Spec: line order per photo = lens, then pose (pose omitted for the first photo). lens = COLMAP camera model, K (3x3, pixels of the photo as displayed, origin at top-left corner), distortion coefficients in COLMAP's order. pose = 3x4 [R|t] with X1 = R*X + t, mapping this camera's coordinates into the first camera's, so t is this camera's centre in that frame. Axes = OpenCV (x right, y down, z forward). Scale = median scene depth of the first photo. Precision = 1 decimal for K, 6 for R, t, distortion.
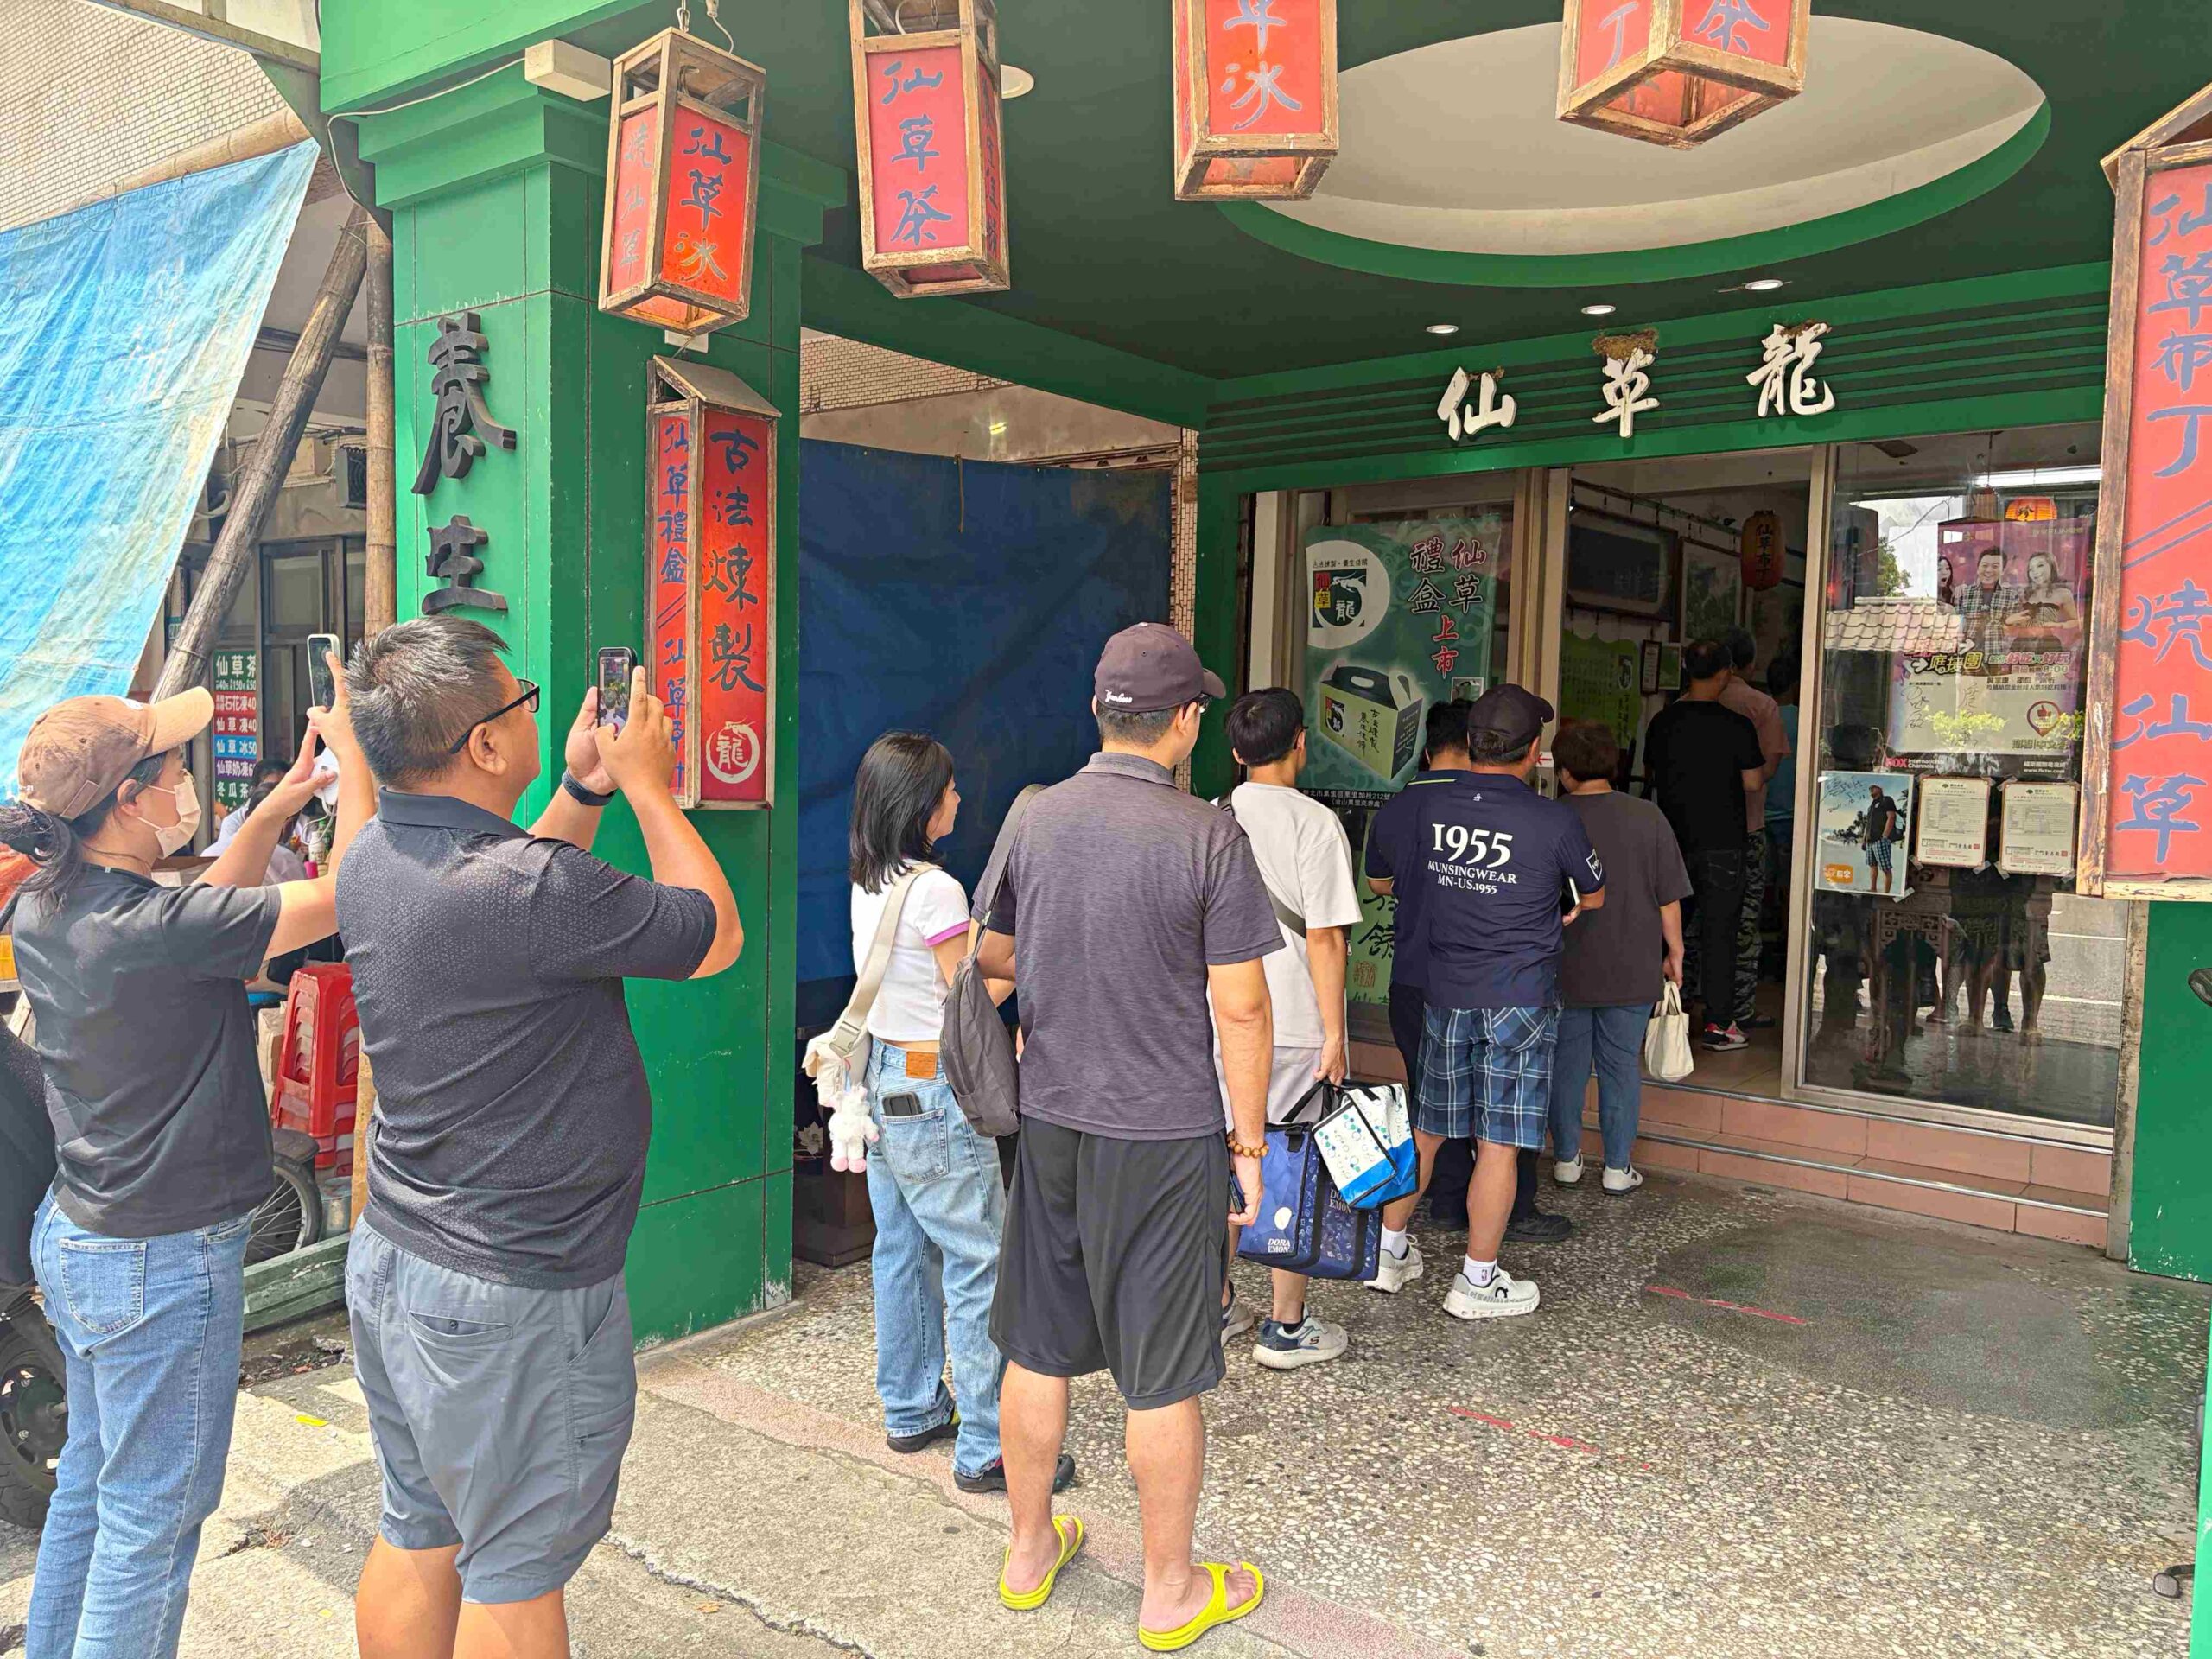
lens RADIAL K [[1661.7, 0, 1110.6], [0, 1661.7, 837.4], [0, 0, 1]] dist [0.039074, -0.049921]
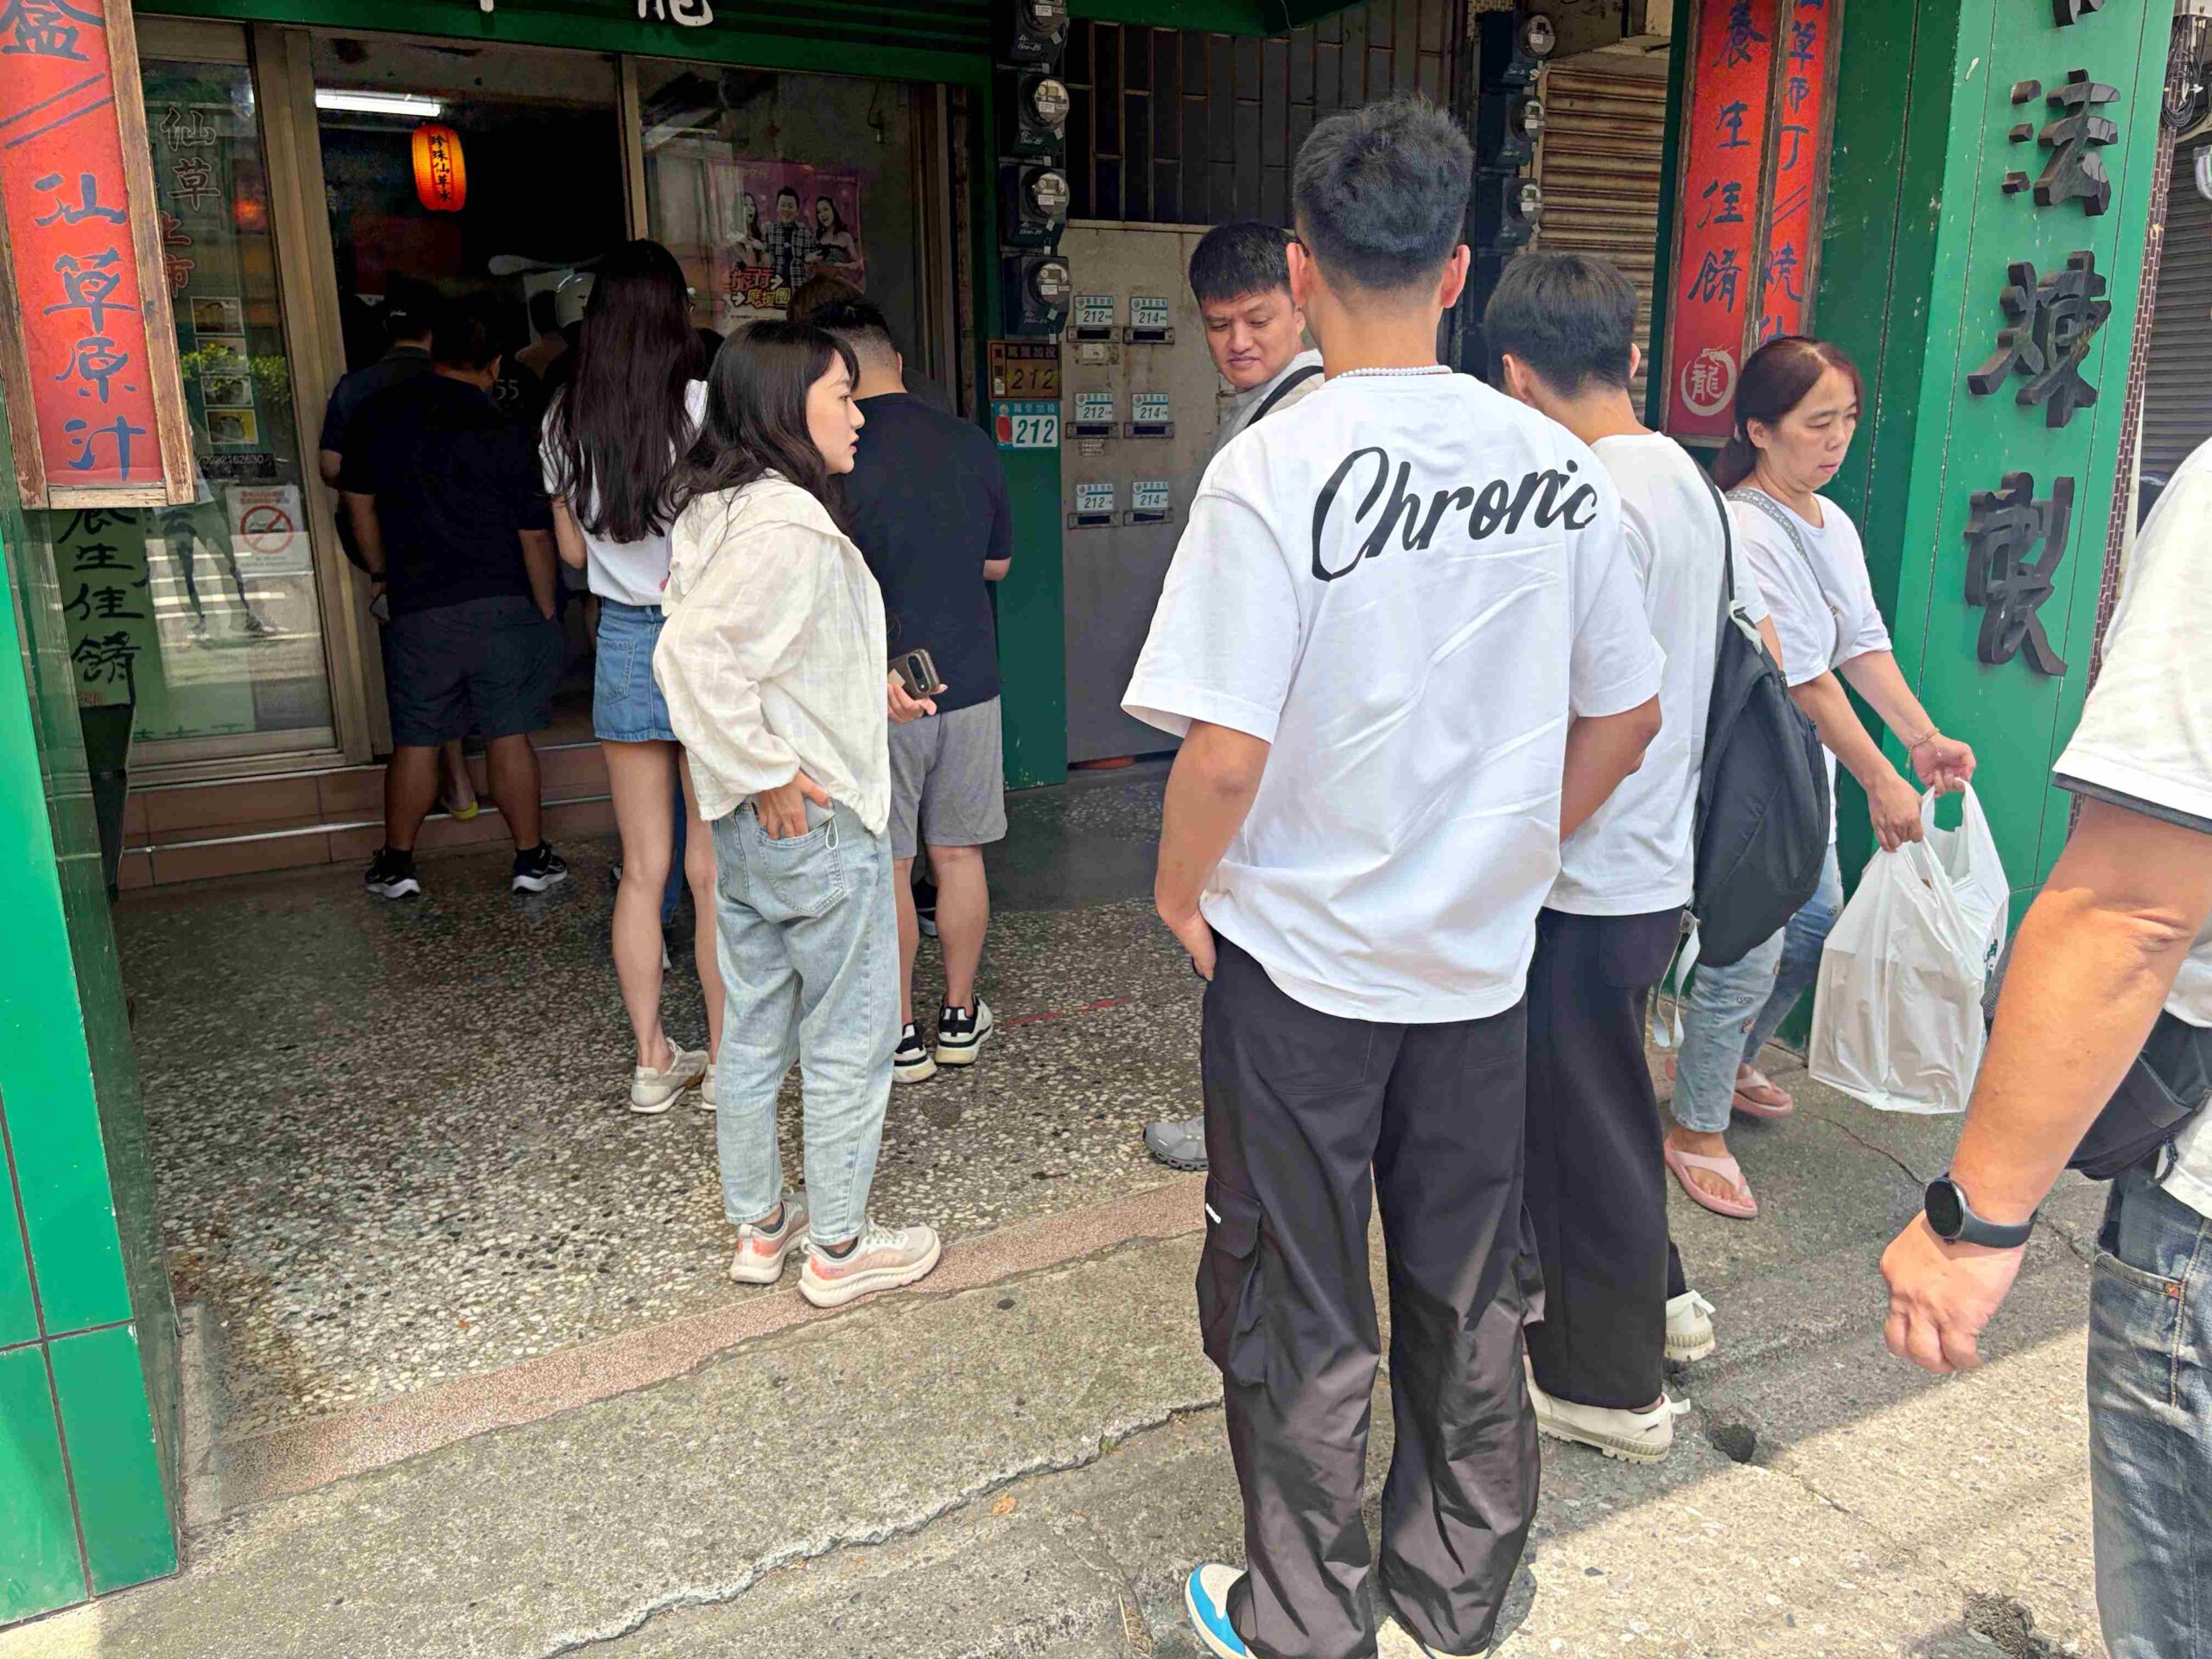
lens RADIAL K [[1661.7, 0, 1110.6], [0, 1661.7, 837.4], [0, 0, 1]] dist [0.039074, -0.049921]
pose [[0.401897, -0.255288, 0.879379, -0.457893], [0.074685, 0.966290, 0.246386, -0.017245], [-0.912634, -0.033345, 0.407415, 0.358014]]
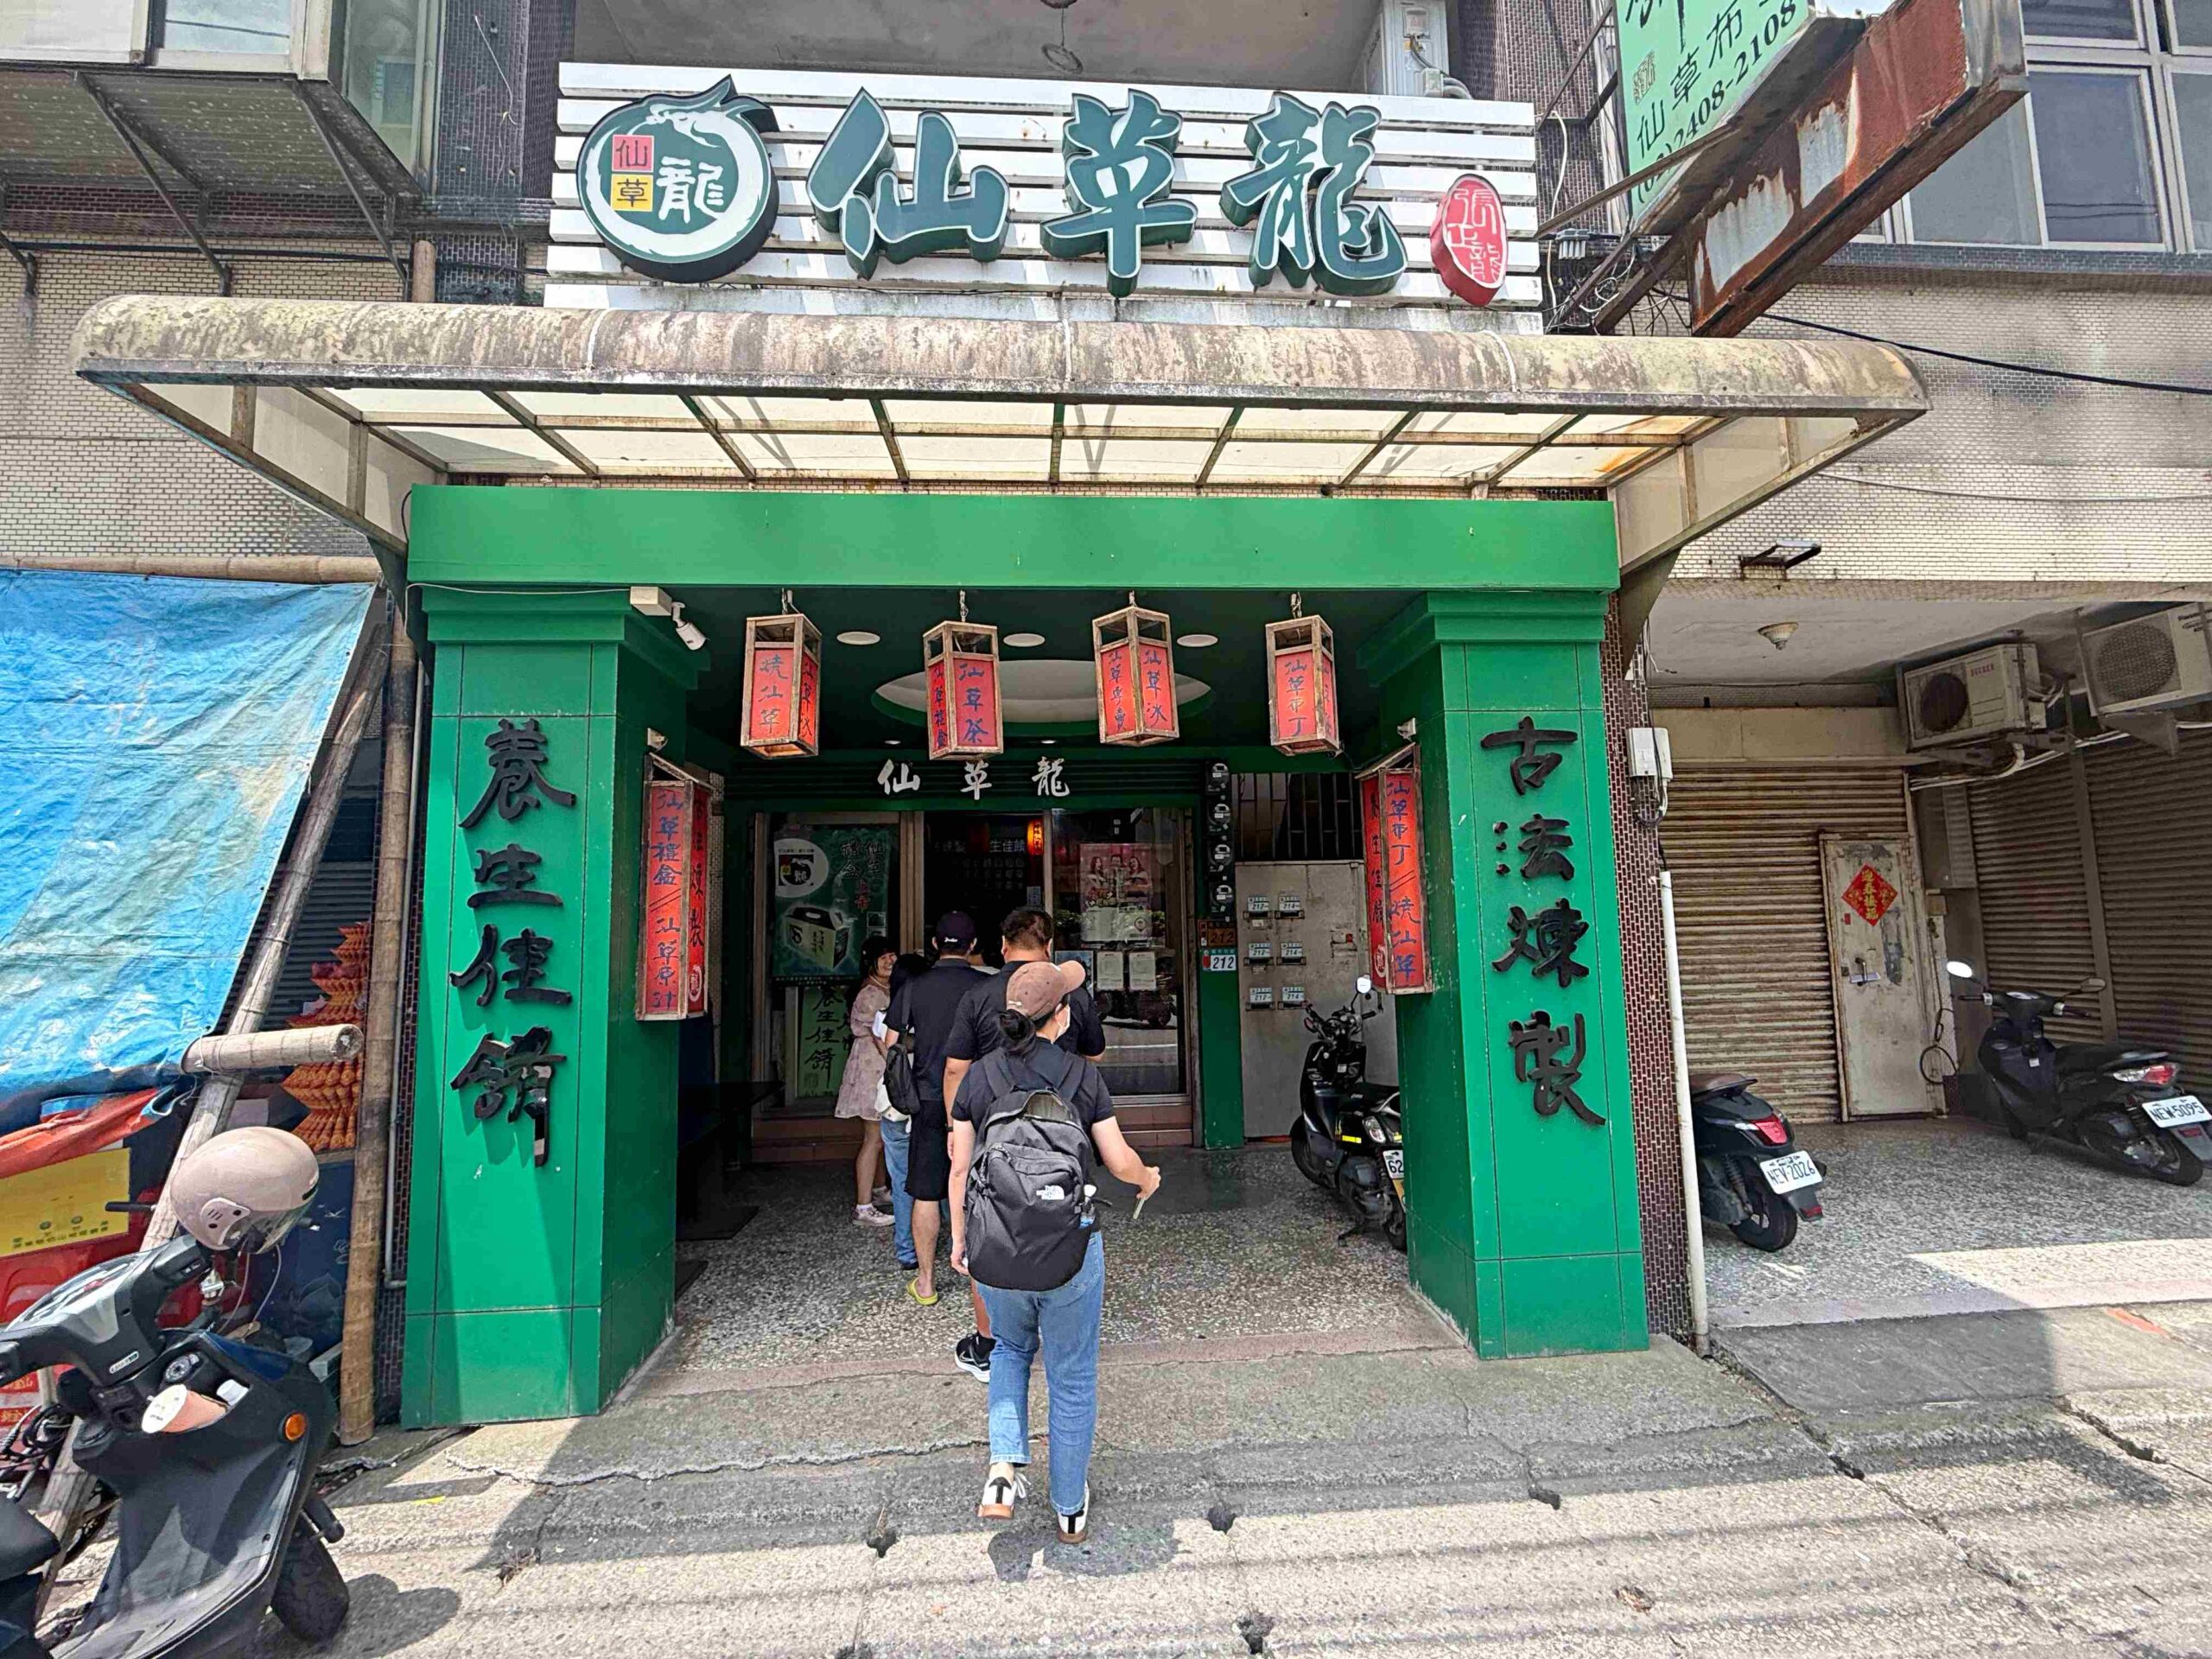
lens RADIAL K [[982.0, 0, 1101.4], [0, 982.0, 827.0], [0, 0, 1]] dist [-0.001868, -0.000075]
pose [[0.746371, 0.024501, 0.665079, -0.430142], [0.080512, 0.988659, -0.126775, -0.035582], [-0.660642, 0.148168, 0.735933, -0.023743]]
